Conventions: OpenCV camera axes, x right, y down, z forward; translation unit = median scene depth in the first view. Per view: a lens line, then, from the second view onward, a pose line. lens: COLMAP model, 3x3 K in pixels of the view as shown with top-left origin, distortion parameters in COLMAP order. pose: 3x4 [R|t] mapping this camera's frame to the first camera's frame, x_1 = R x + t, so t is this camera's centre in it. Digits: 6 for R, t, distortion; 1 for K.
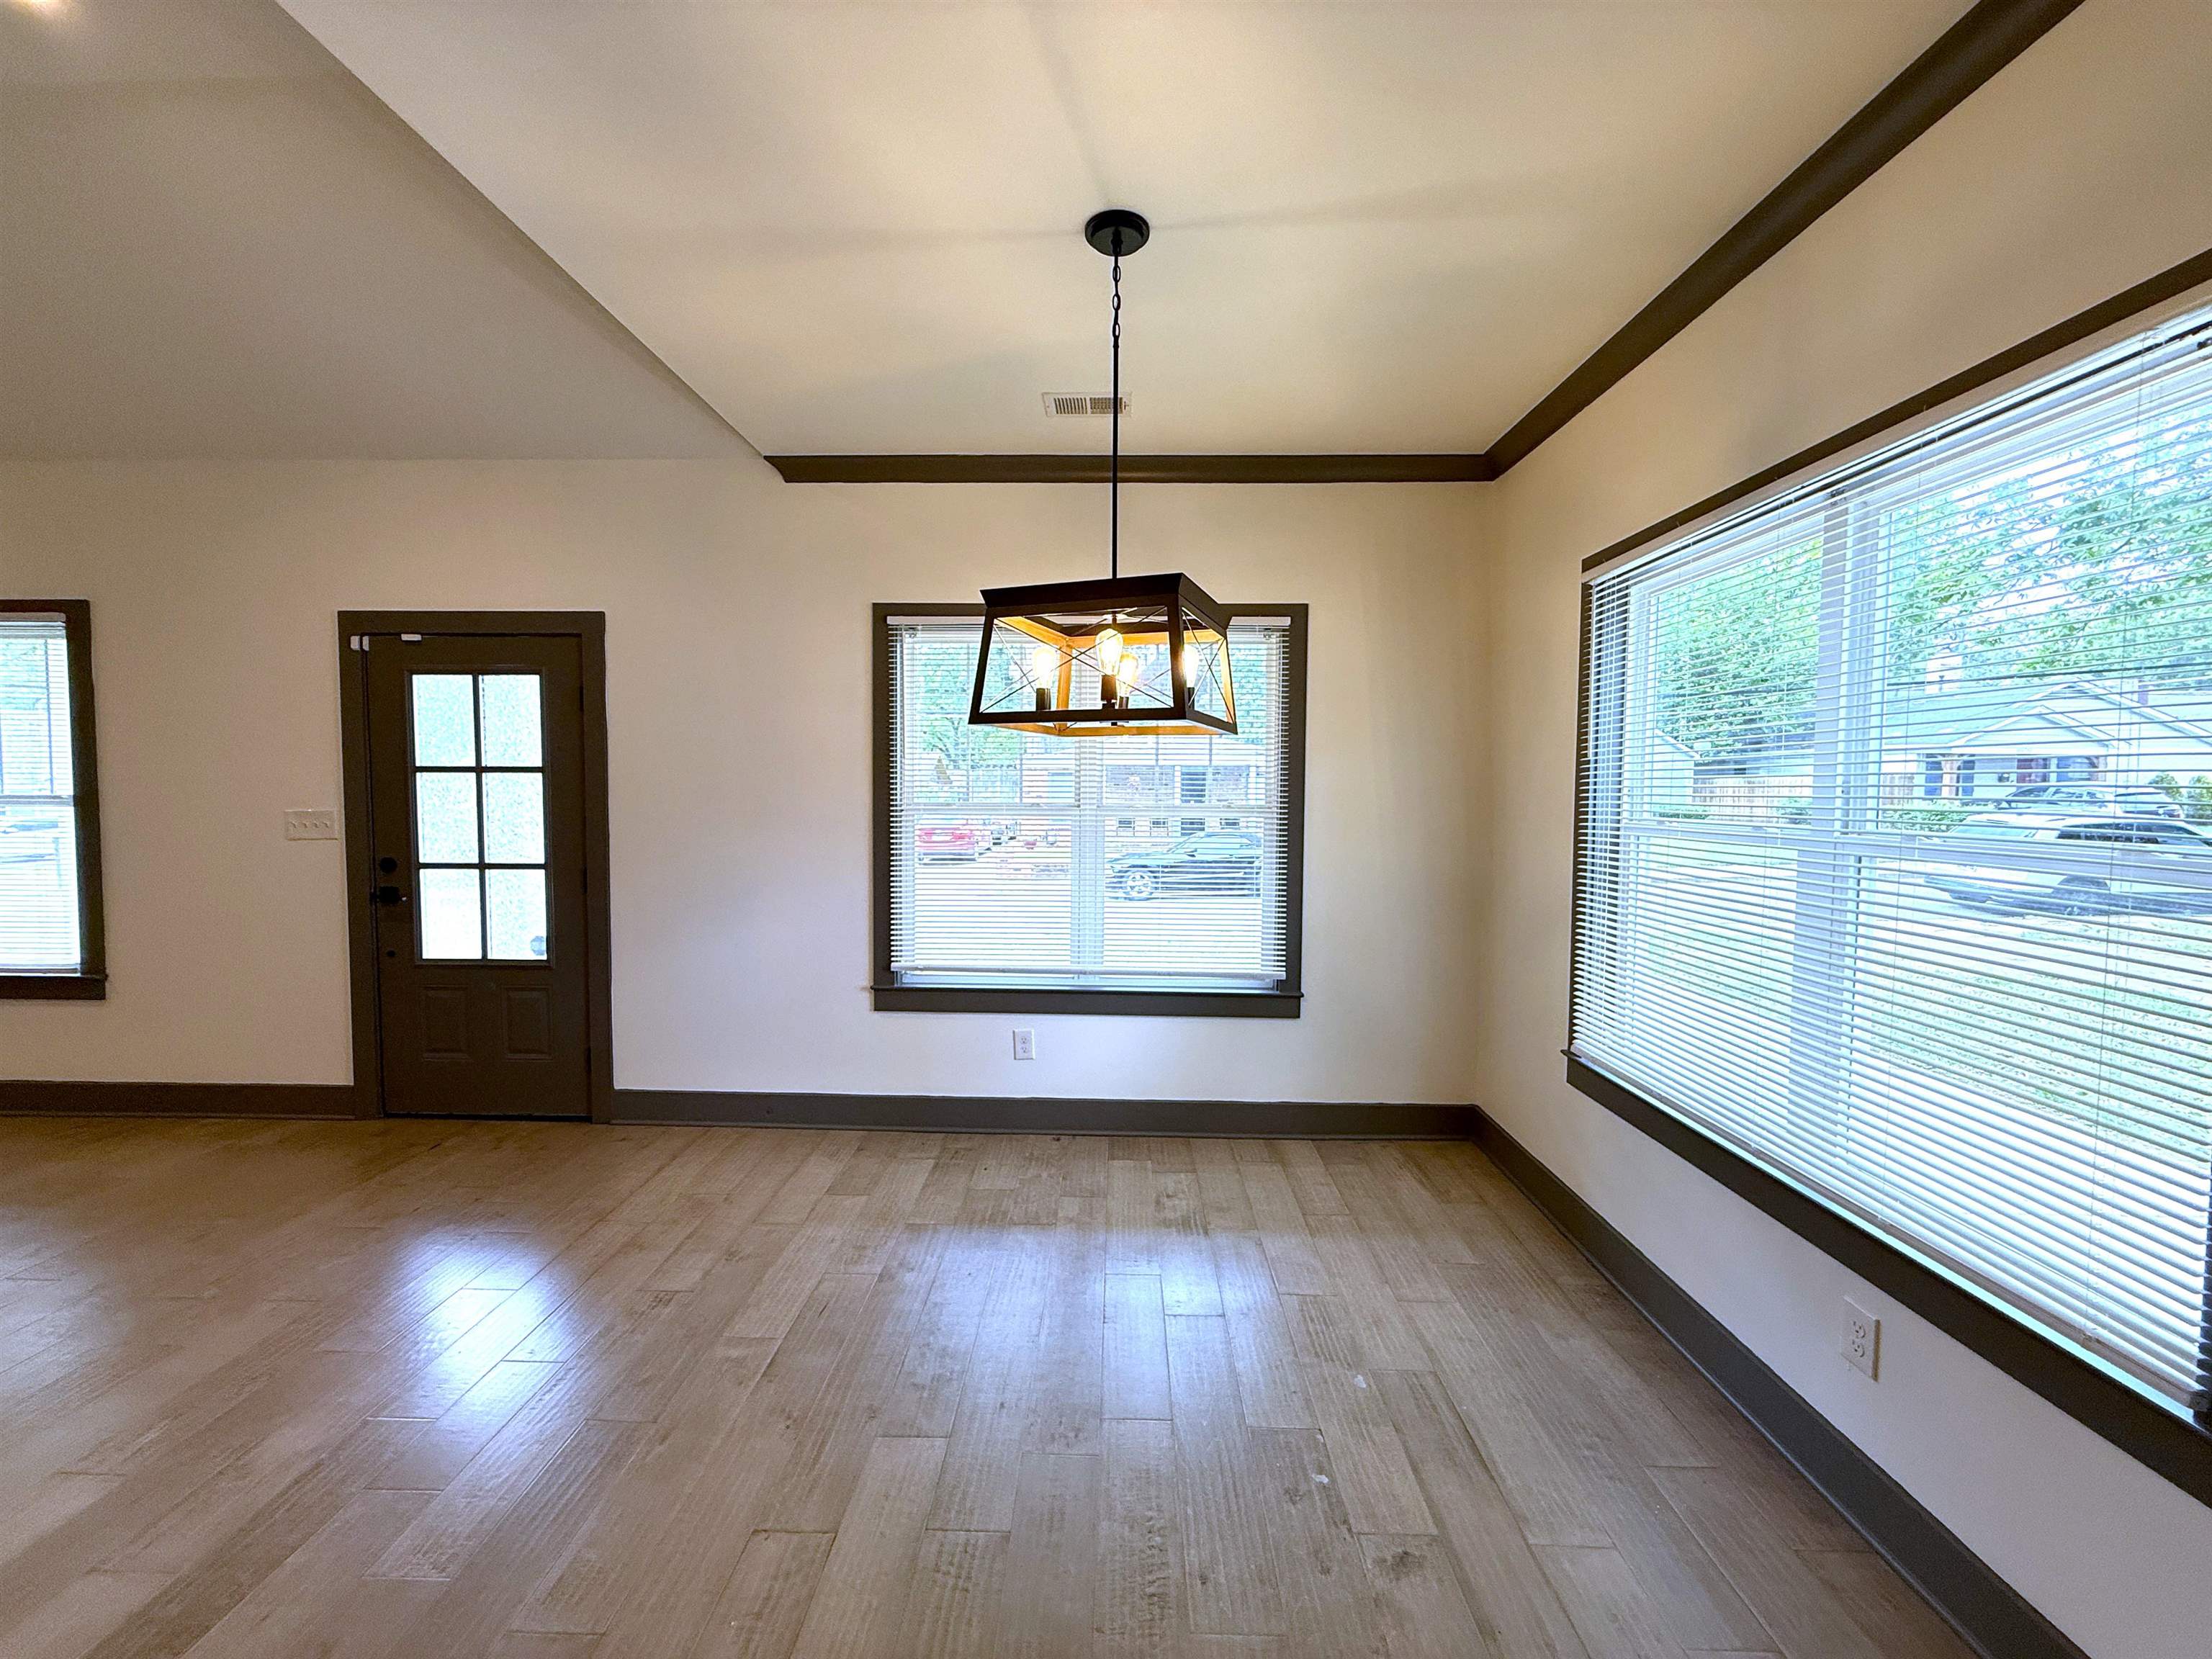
lens RADIAL K [[886.5, 0, 1099.4], [0, 886.5, 825.8], [0, 0, 1]] dist [-0.001525, -0.000506]
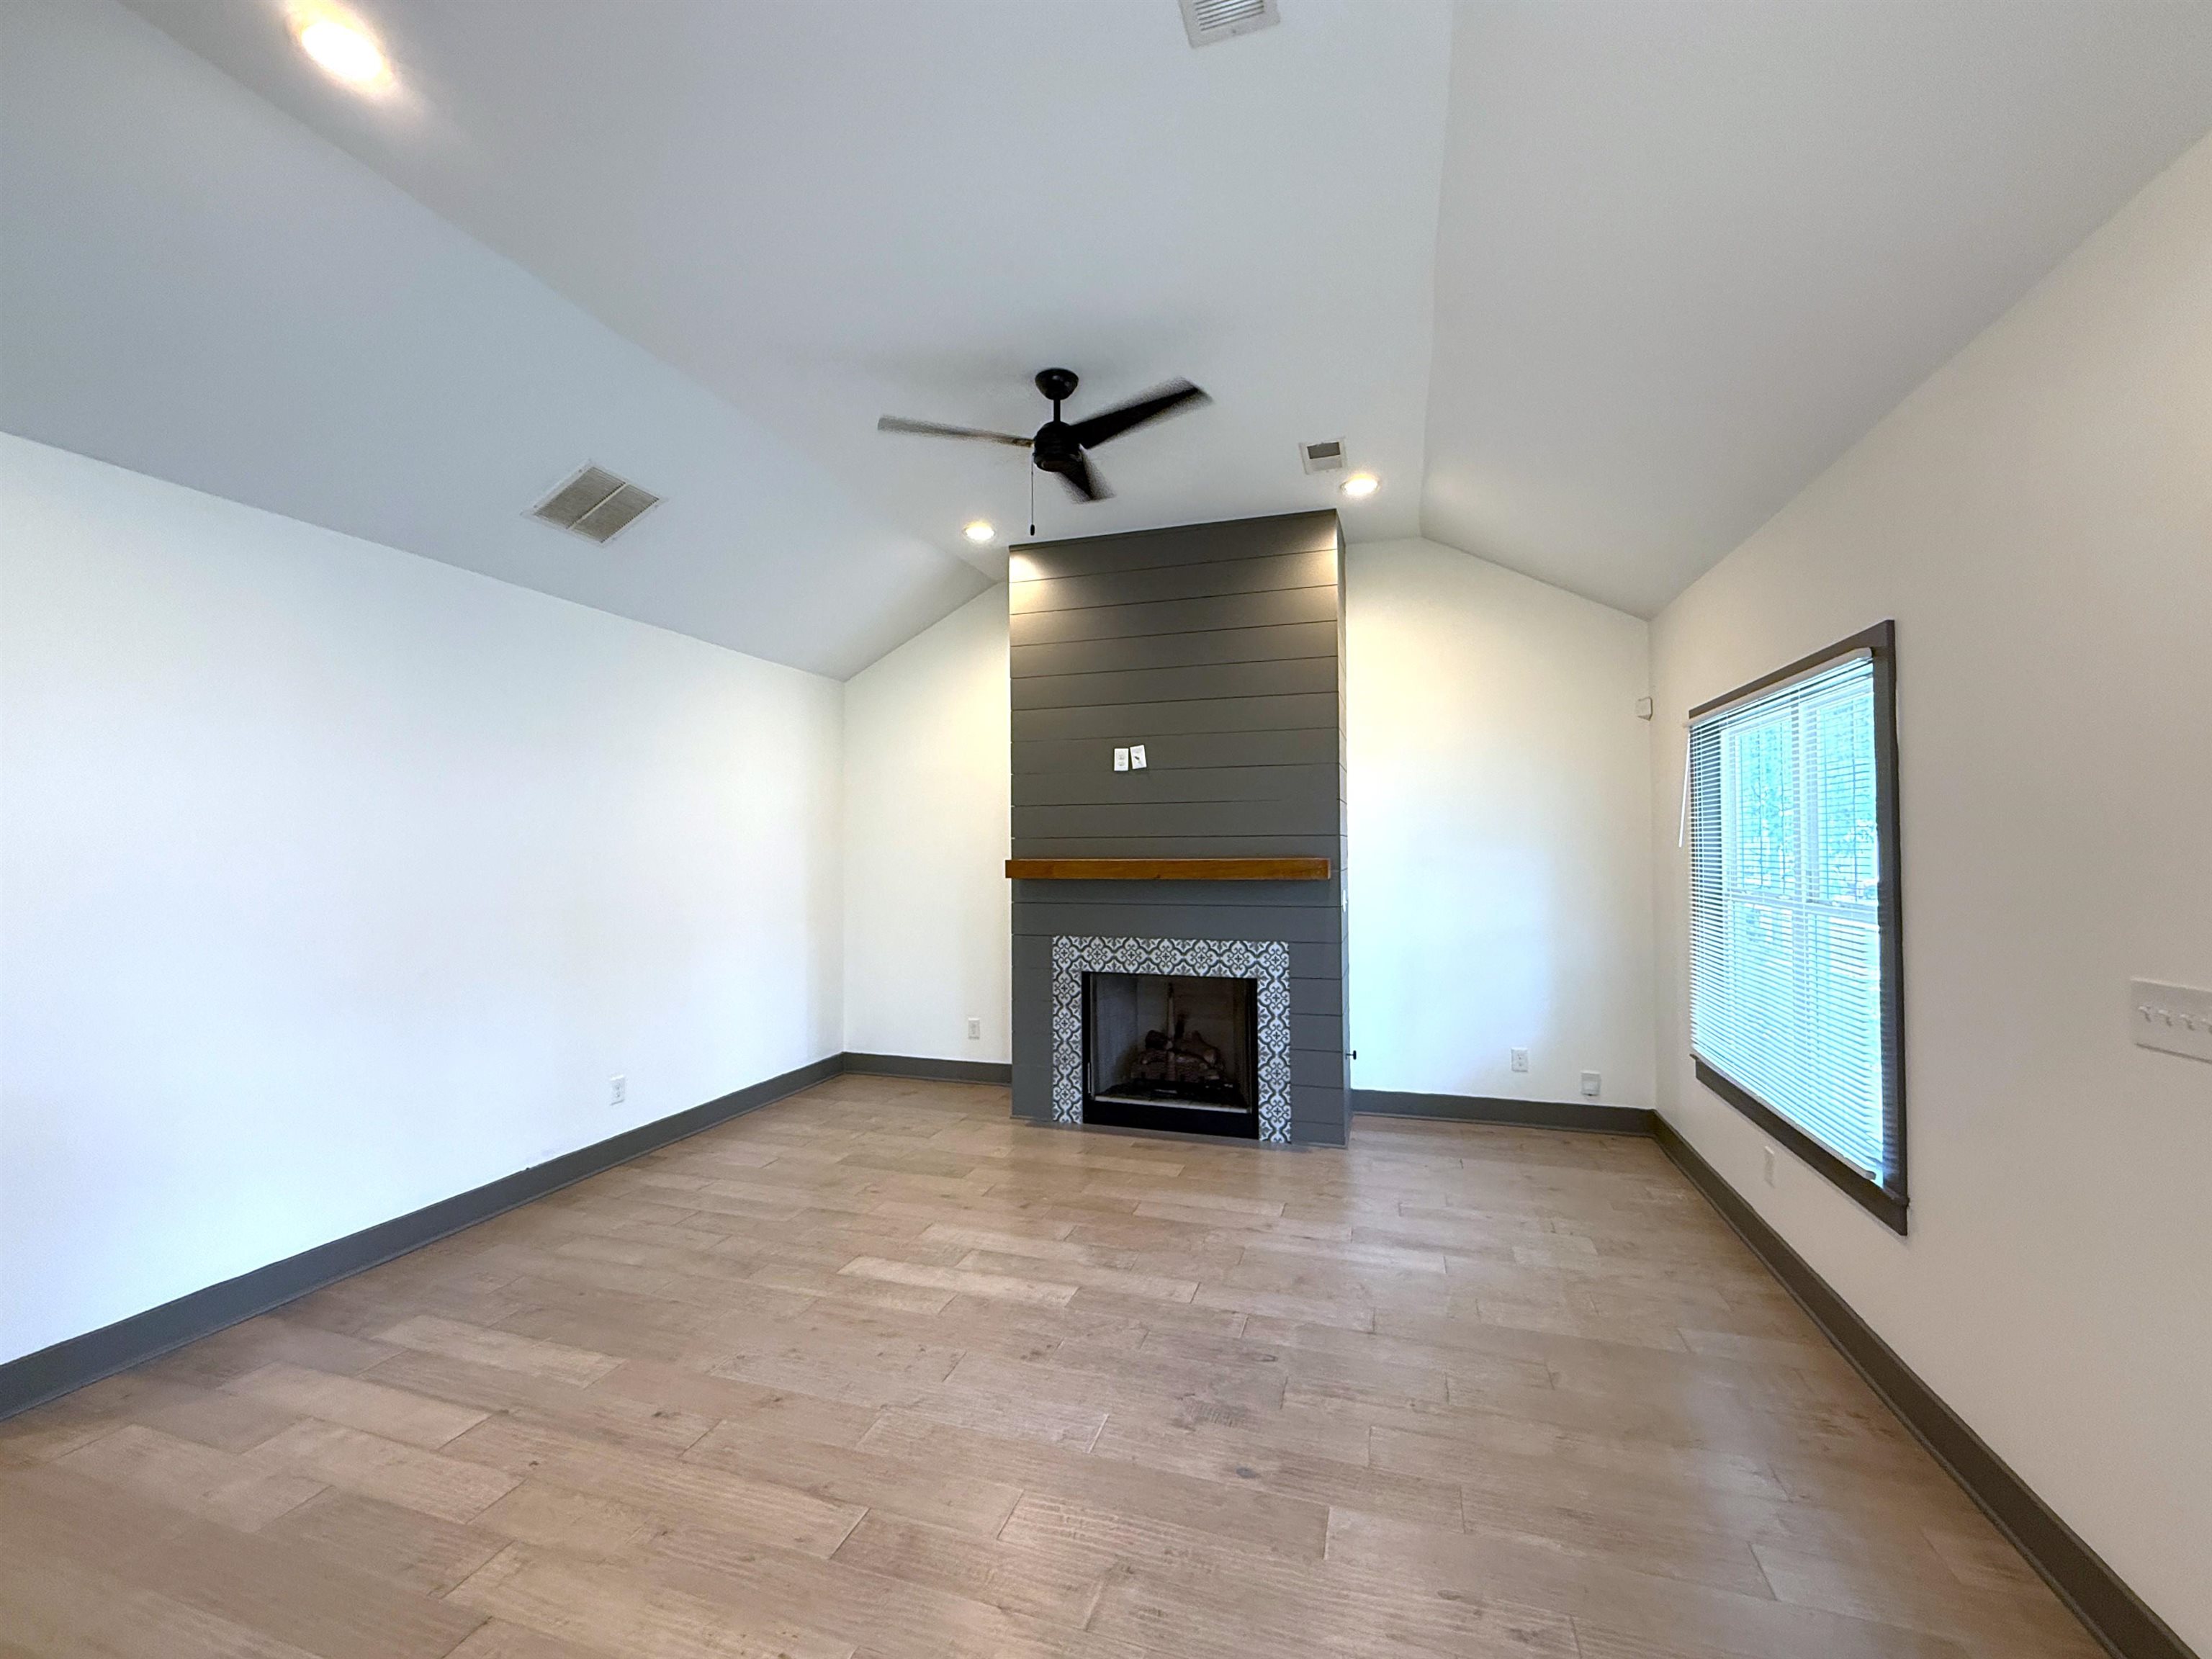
lens RADIAL K [[886.5, 0, 1099.4], [0, 886.5, 825.8], [0, 0, 1]] dist [-0.001525, -0.000506]
pose [[0.956751, -0.021090, -0.290144, 0.038772], [0.002229, 0.997871, -0.065185, -0.020081], [0.290901, 0.061719, 0.954760, -0.636827]]
